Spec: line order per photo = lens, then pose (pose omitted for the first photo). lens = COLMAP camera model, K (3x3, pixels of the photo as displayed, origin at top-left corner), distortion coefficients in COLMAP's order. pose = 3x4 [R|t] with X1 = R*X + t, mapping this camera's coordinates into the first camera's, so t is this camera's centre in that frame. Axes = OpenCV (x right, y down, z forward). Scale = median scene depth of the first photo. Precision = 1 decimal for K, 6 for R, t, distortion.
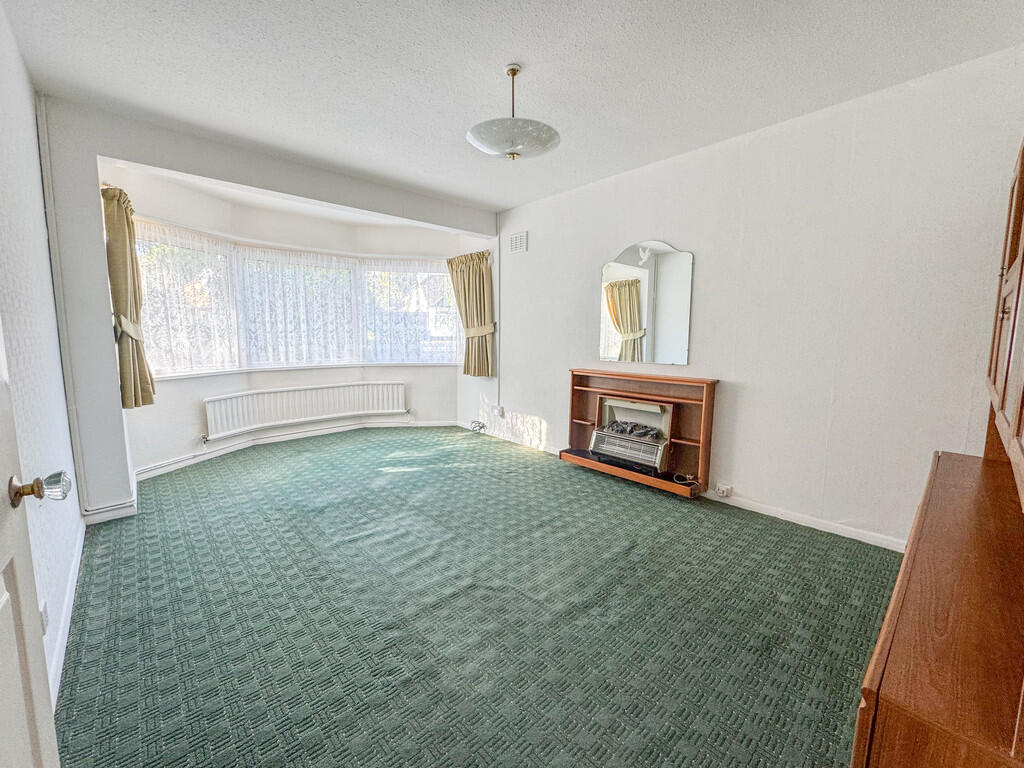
lens RADIAL K [[413.5, 0, 514.1], [0, 413.5, 381.1], [0, 0, 1]] dist [0.000575, 0.000028]
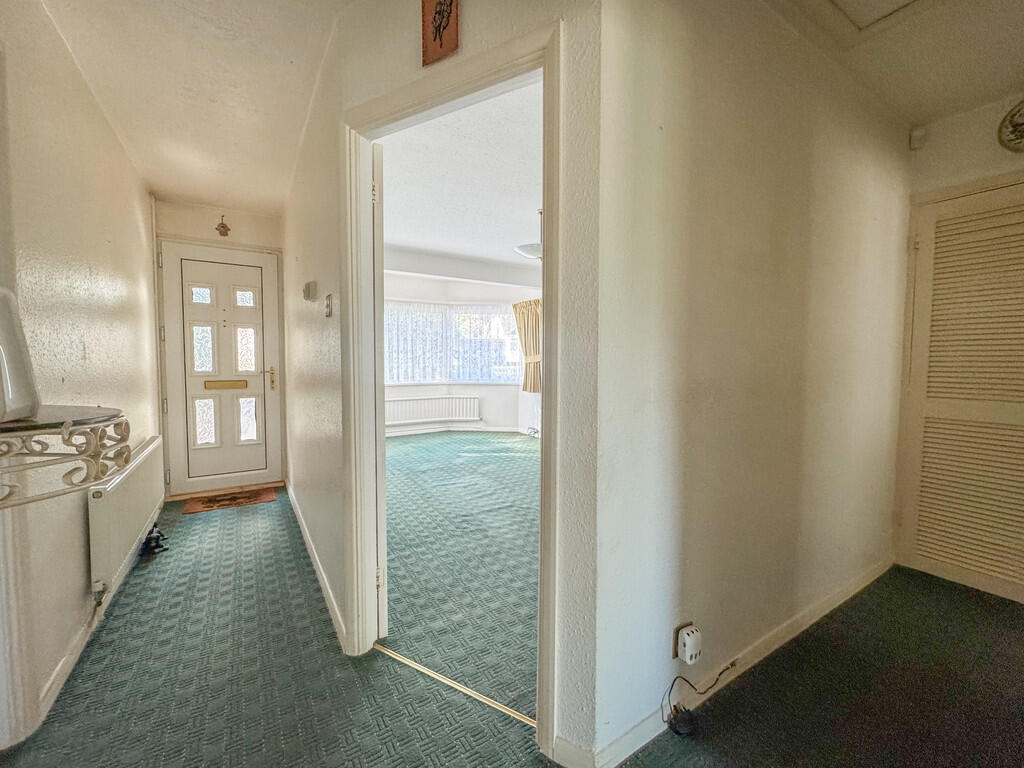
lens RADIAL K [[413.5, 0, 514.1], [0, 413.5, 381.1], [0, 0, 1]] dist [0.000575, 0.000028]
pose [[0.983314, 0.011383, -0.181560, 0.091821], [-0.022821, 0.997875, -0.061033, 0.033418], [0.180480, 0.064158, 0.981484, -0.302903]]
